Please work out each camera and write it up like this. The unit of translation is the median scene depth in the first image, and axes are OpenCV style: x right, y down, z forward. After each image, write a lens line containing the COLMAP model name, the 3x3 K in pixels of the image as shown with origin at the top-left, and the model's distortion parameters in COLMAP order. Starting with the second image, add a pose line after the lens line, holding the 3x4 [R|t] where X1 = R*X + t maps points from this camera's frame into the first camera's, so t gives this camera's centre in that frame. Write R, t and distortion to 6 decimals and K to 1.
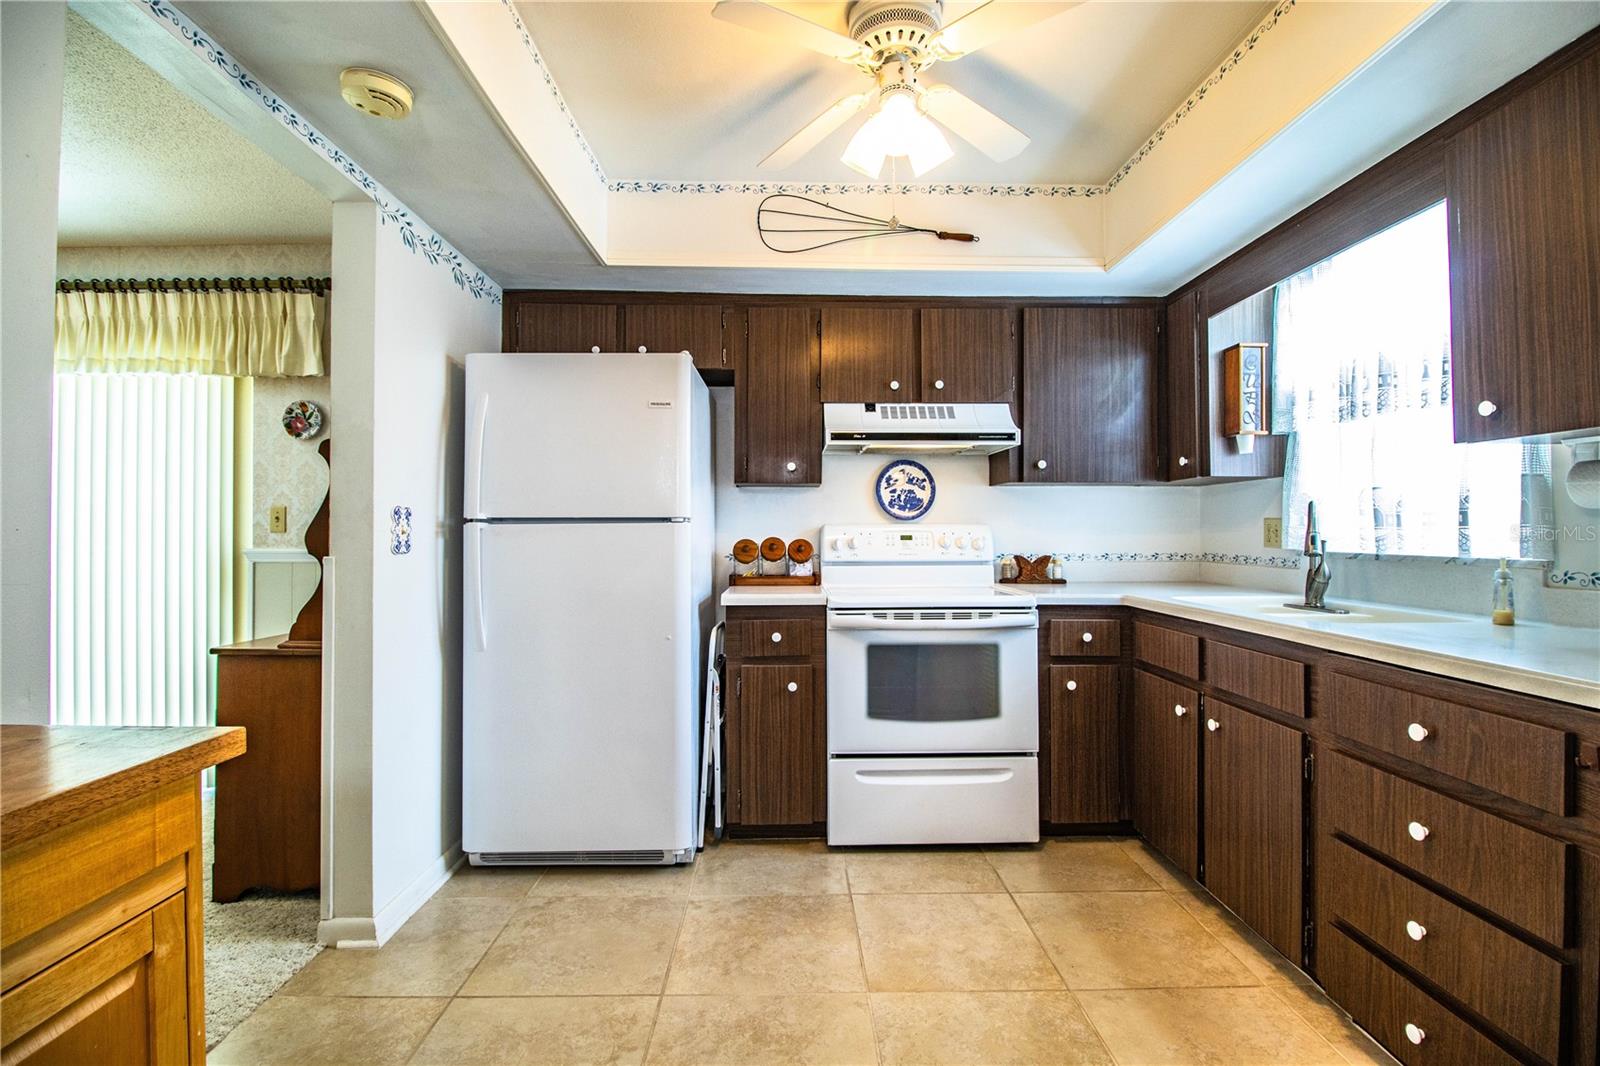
lens RADIAL K [[740.5, 0, 804.1], [0, 740.5, 521.2], [0, 0, 1]] dist [-0.002942, -0.010688]
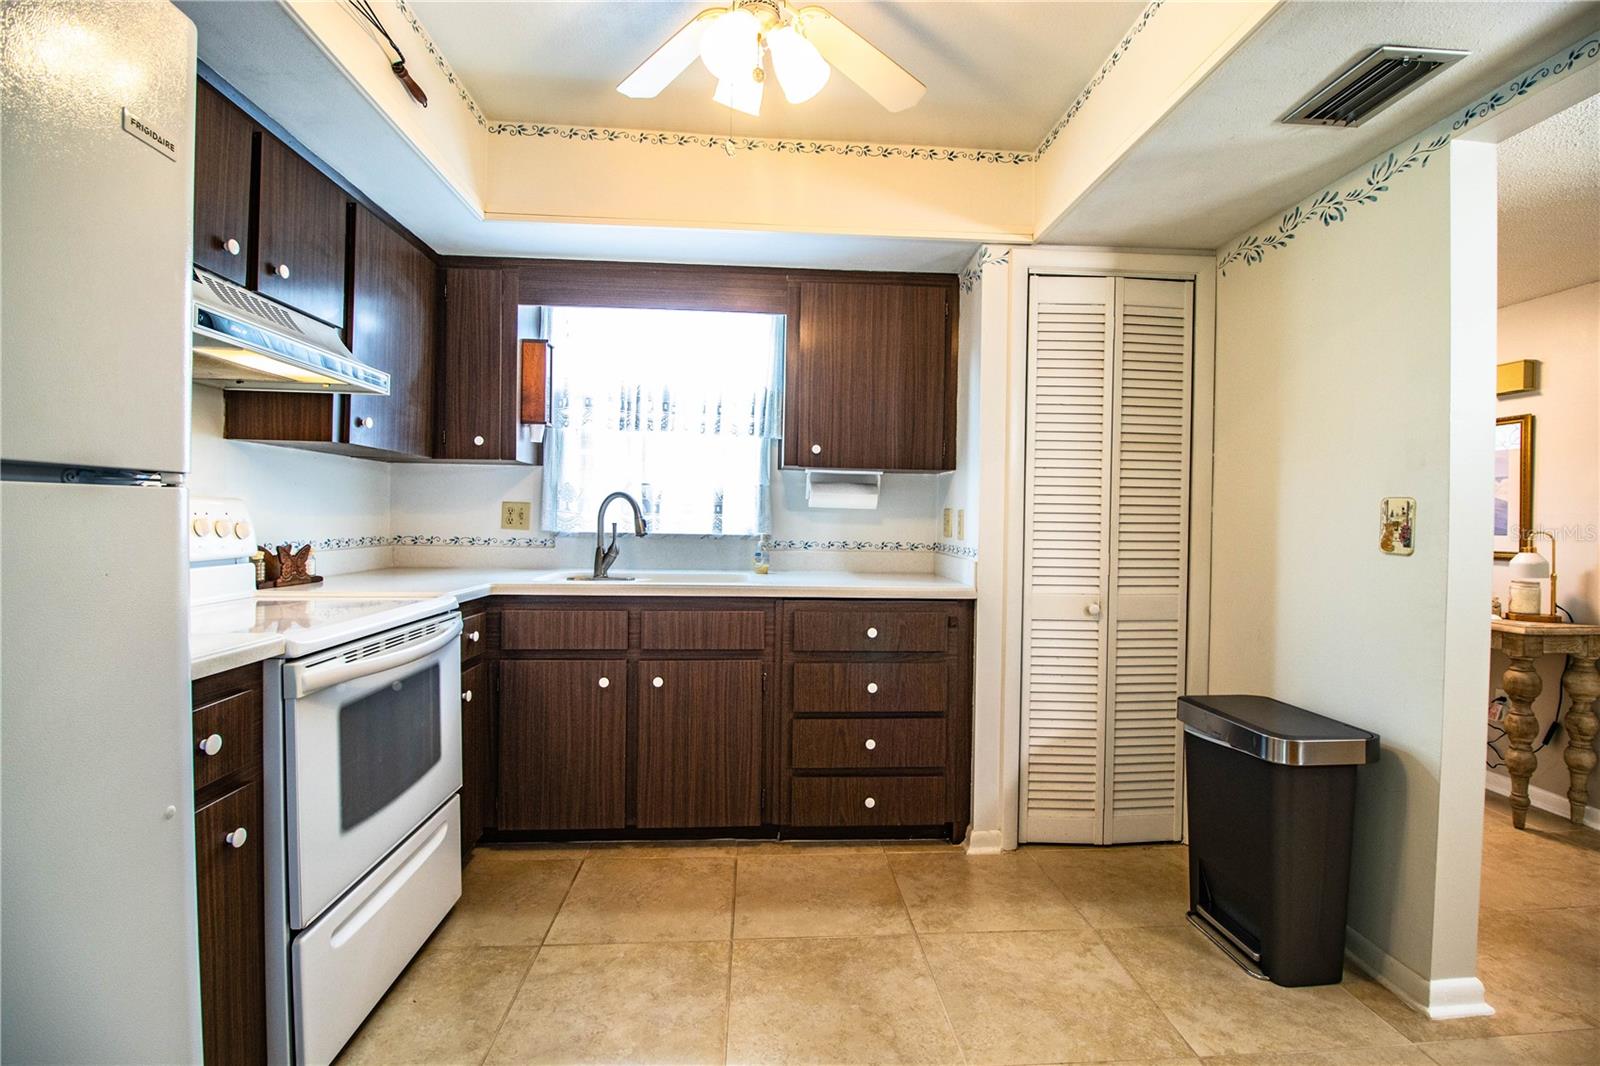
lens RADIAL K [[740.5, 0, 812.2], [0, 740.5, 521.0], [0, 0, 1]] dist [-0.002942, -0.010688]
pose [[-0.051967, -0.004983, 0.998636, -0.515457], [-0.029114, 0.999570, 0.003473, 0.007779], [-0.998224, -0.028894, -0.052089, 0.674930]]
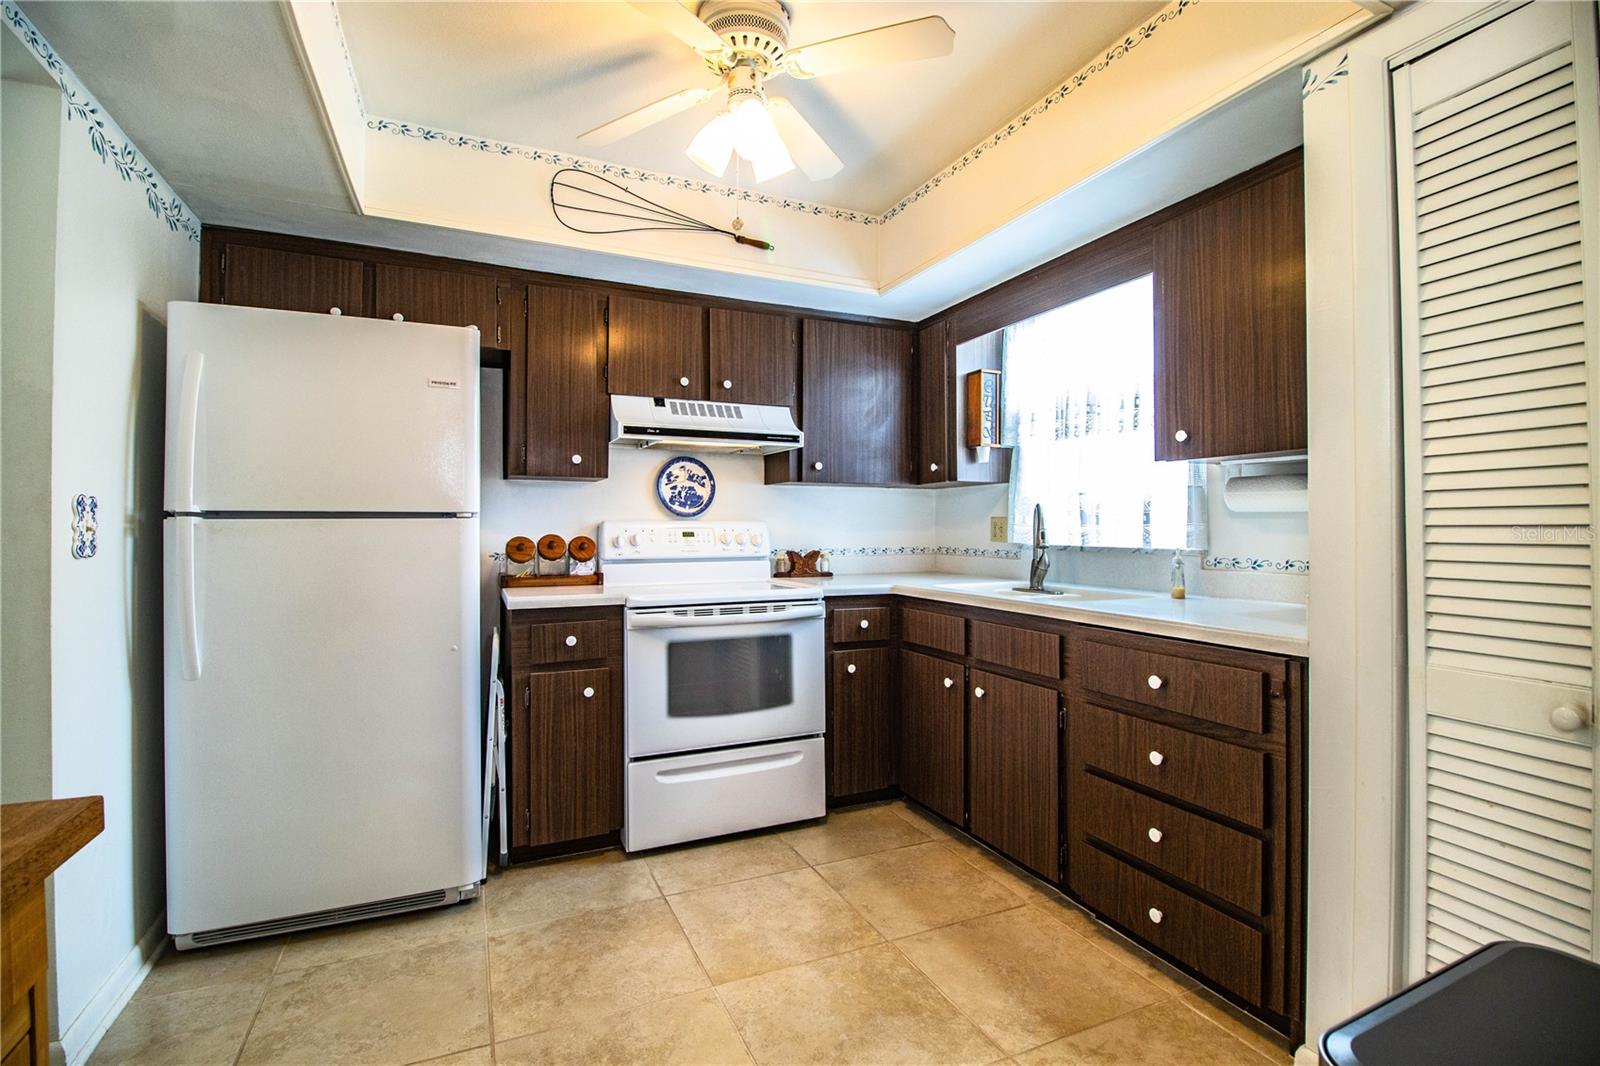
lens RADIAL K [[740.5, 0, 805.2], [0, 740.5, 521.3], [0, 0, 1]] dist [-0.002942, -0.010688]
pose [[0.918968, 0.003878, 0.394313, -0.138382], [-0.005626, 0.999979, 0.003277, 0.000417], [-0.394292, -0.005230, 0.918970, 0.021024]]
